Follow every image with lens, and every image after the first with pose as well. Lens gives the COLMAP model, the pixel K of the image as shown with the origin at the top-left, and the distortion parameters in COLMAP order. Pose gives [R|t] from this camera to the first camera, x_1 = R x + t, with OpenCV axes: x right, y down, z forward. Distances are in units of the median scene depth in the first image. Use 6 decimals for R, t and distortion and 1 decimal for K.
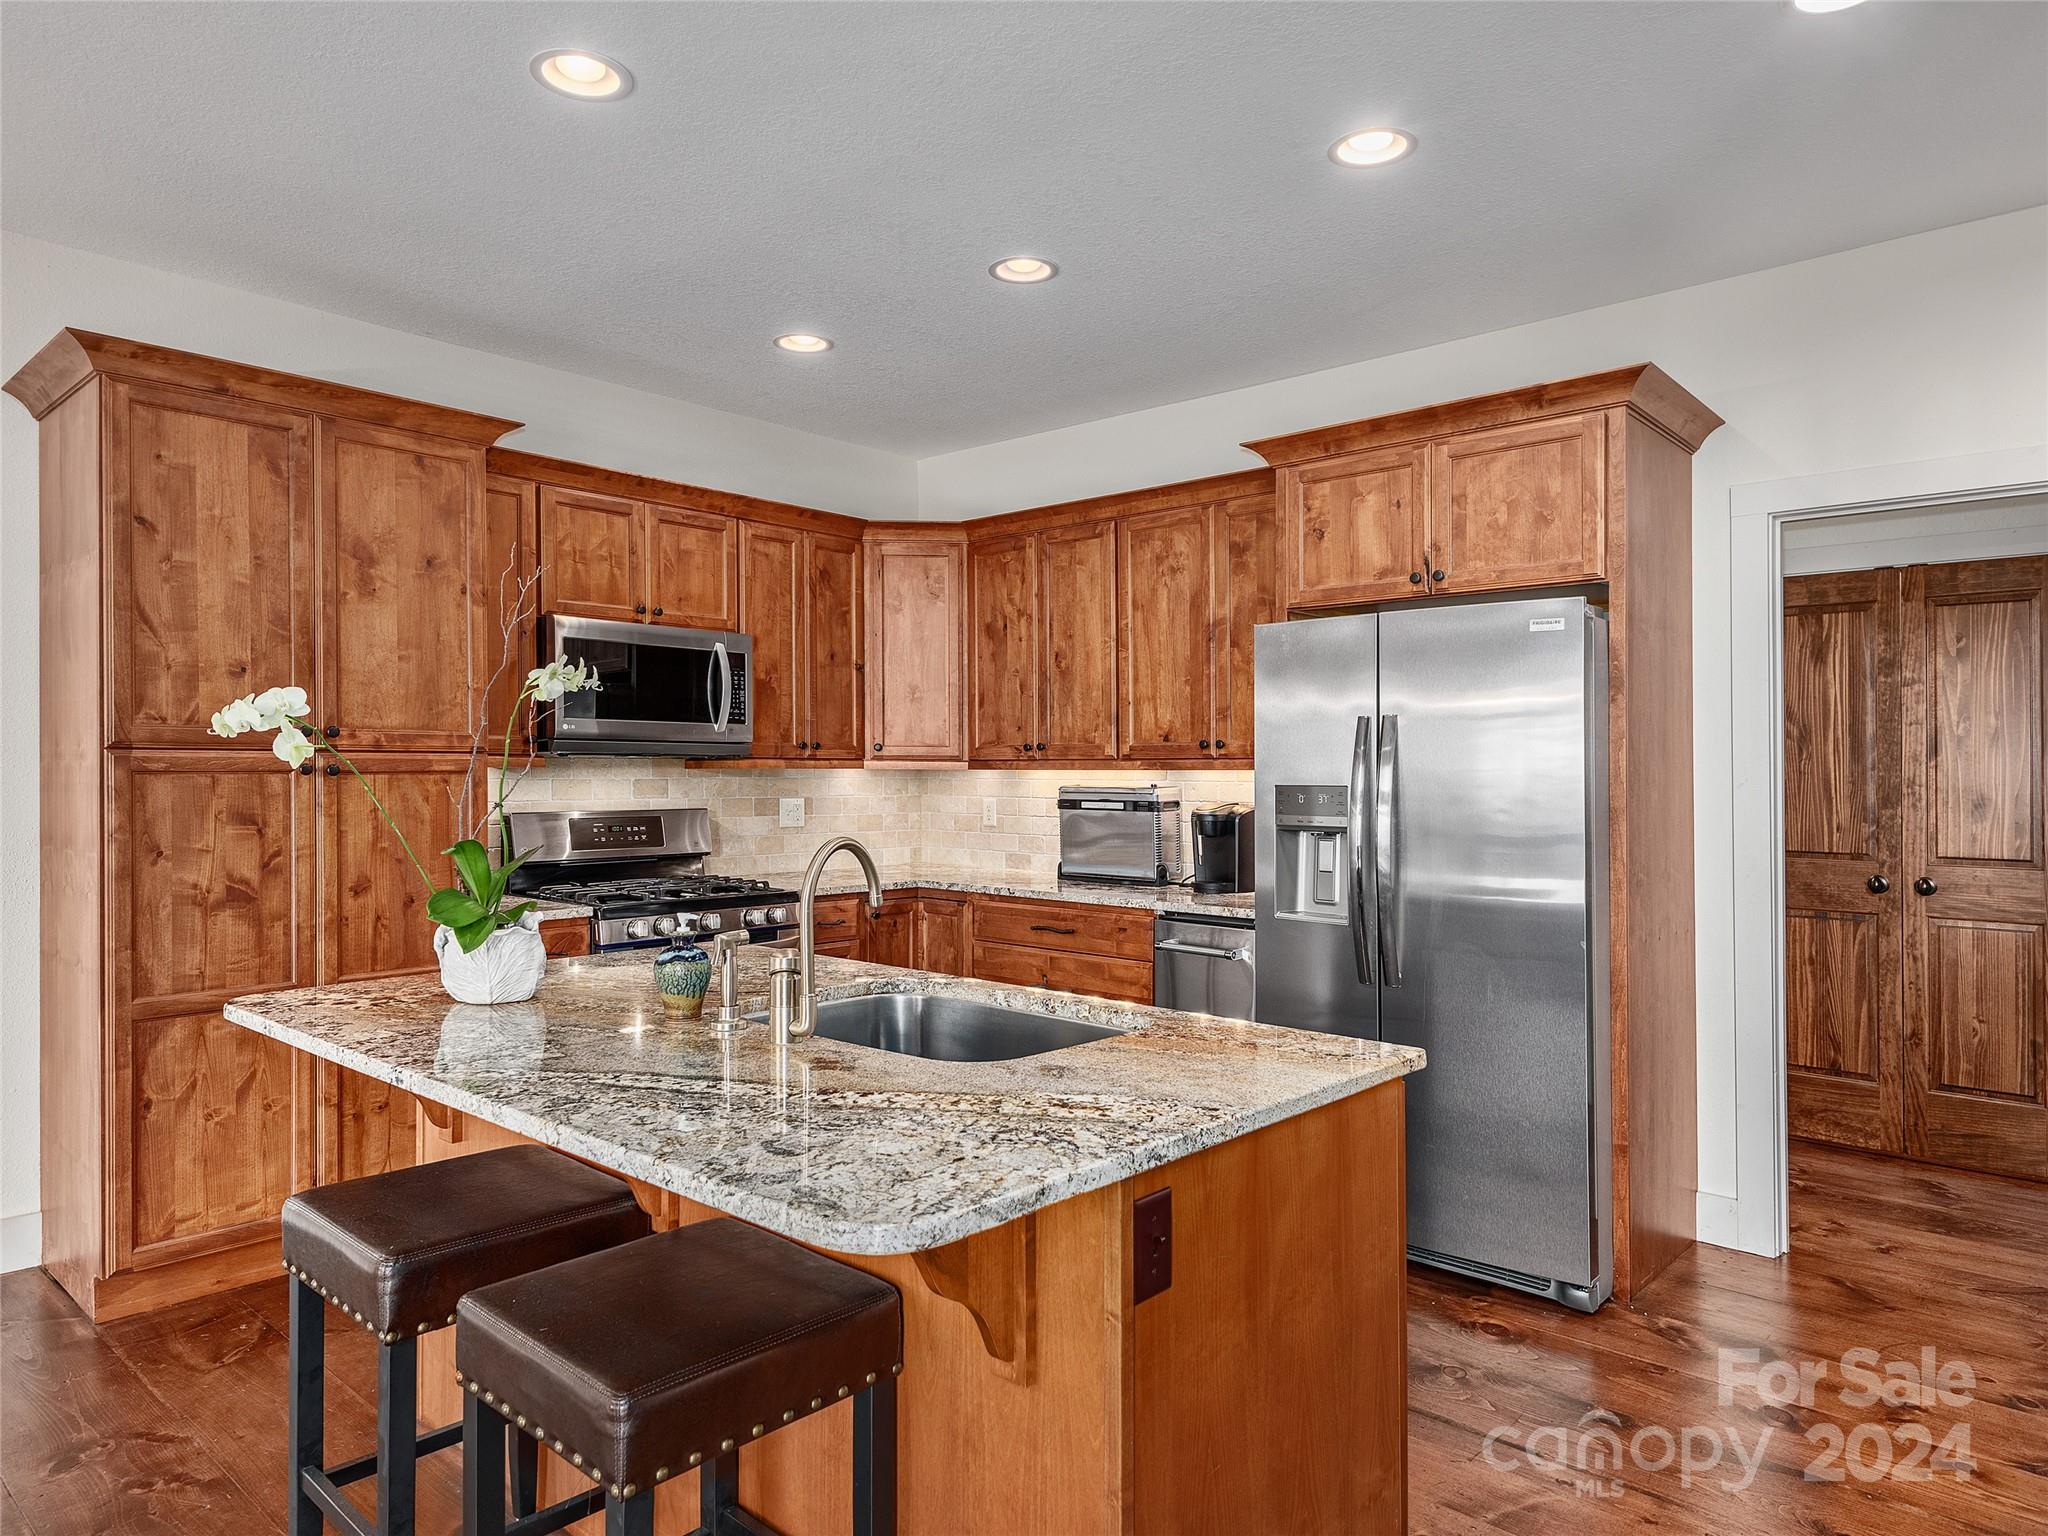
lens RADIAL K [[1281.3, 0, 1019.4], [0, 1281.3, 752.7], [0, 0, 1]] dist [0.007217, -0.002246]
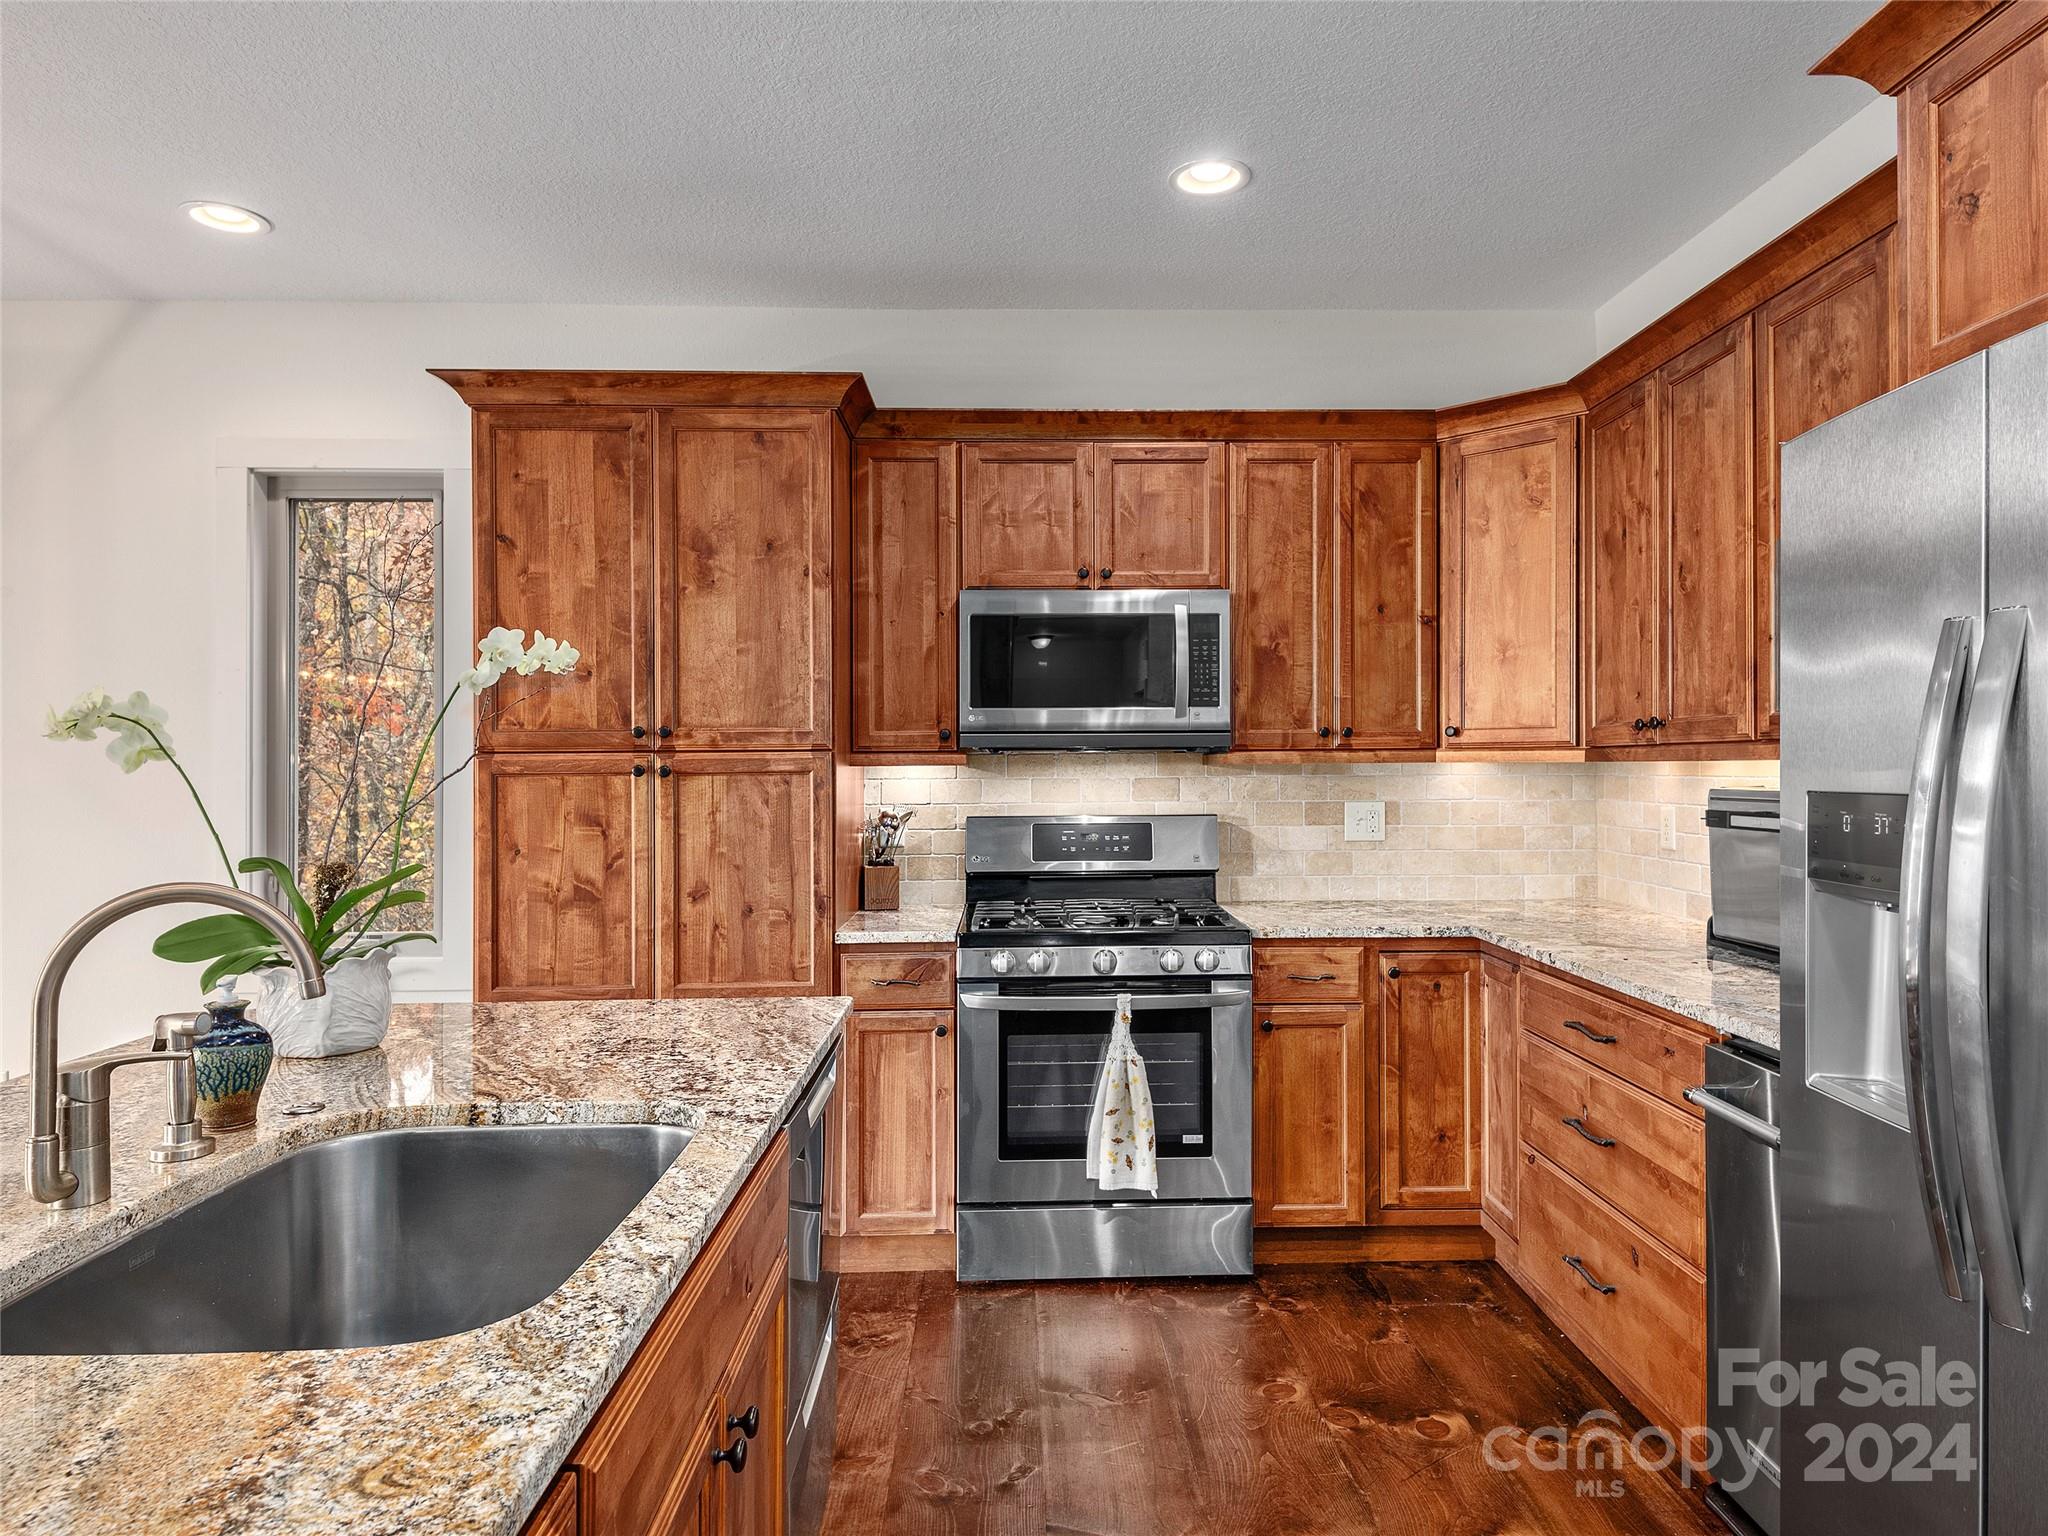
lens RADIAL K [[1283.5, 0, 1049.3], [0, 1283.5, 764.7], [0, 0, 1]] dist [0.055540, -0.055242]
pose [[0.696316, -0.009711, -0.717670, 0.327552], [0.019255, 0.999801, 0.005154, 0.008017], [0.717477, -0.017408, 0.696364, 0.471015]]
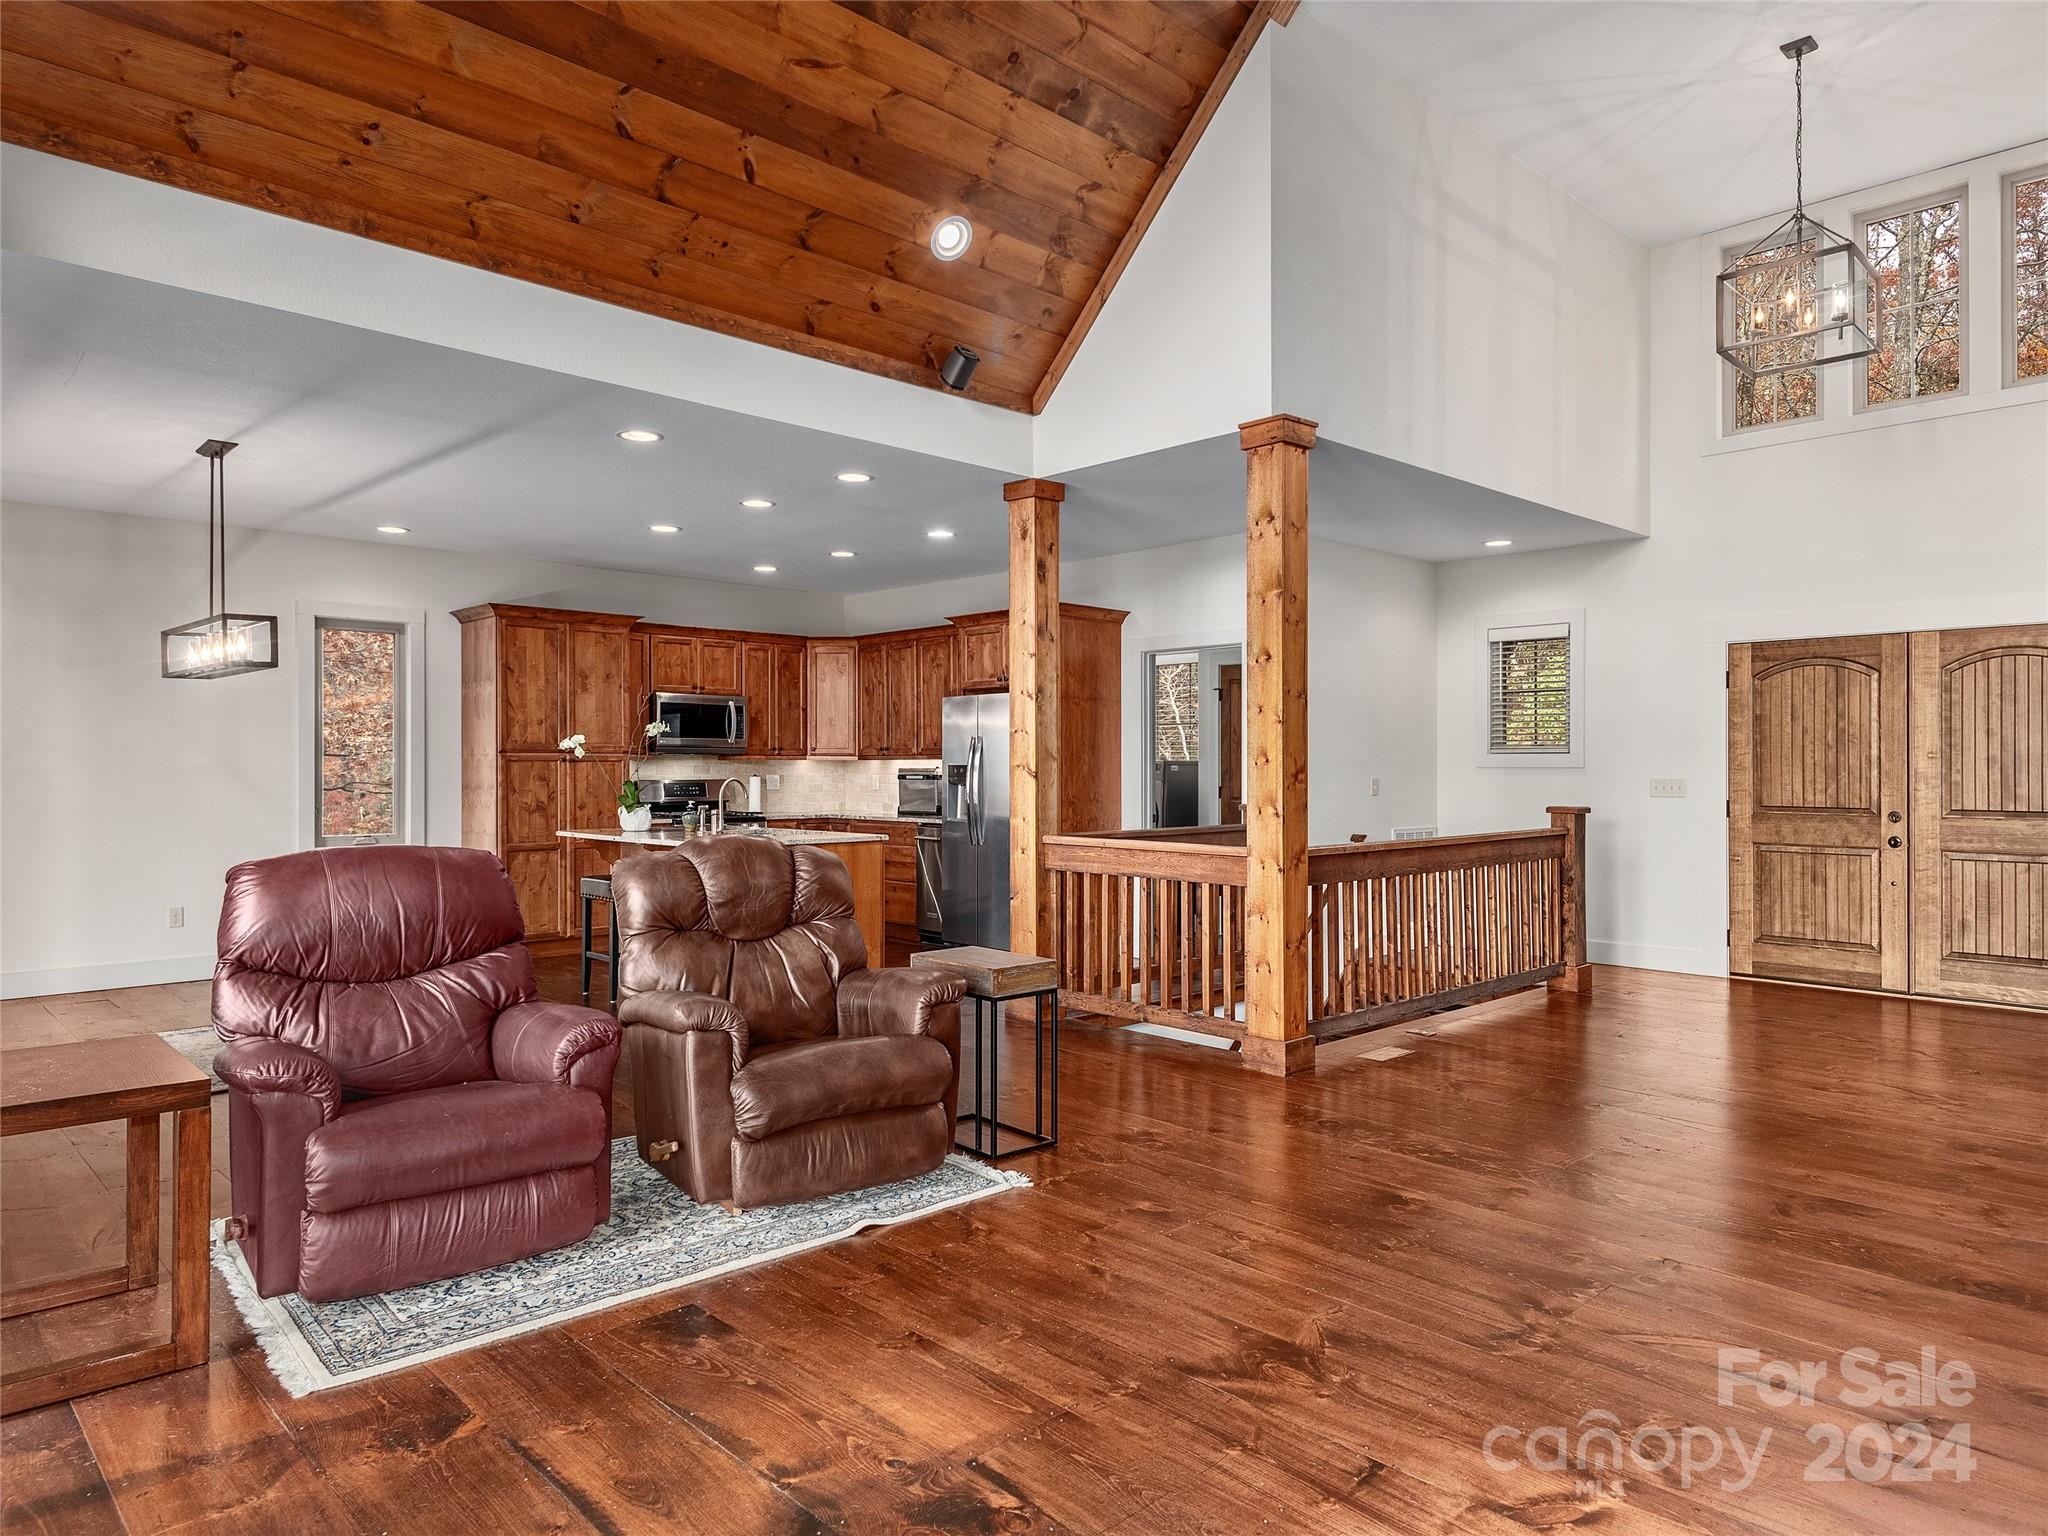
lens RADIAL K [[1288.9, 0, 995.0], [0, 1288.9, 709.7], [0, 0, 1]] dist [-0.004437, -0.002988]
pose [[0.995665, -0.007736, -0.092685, 0.487086], [0.004938, 0.999526, -0.030372, -0.004491], [0.092876, 0.029782, 0.995232, -1.328358]]
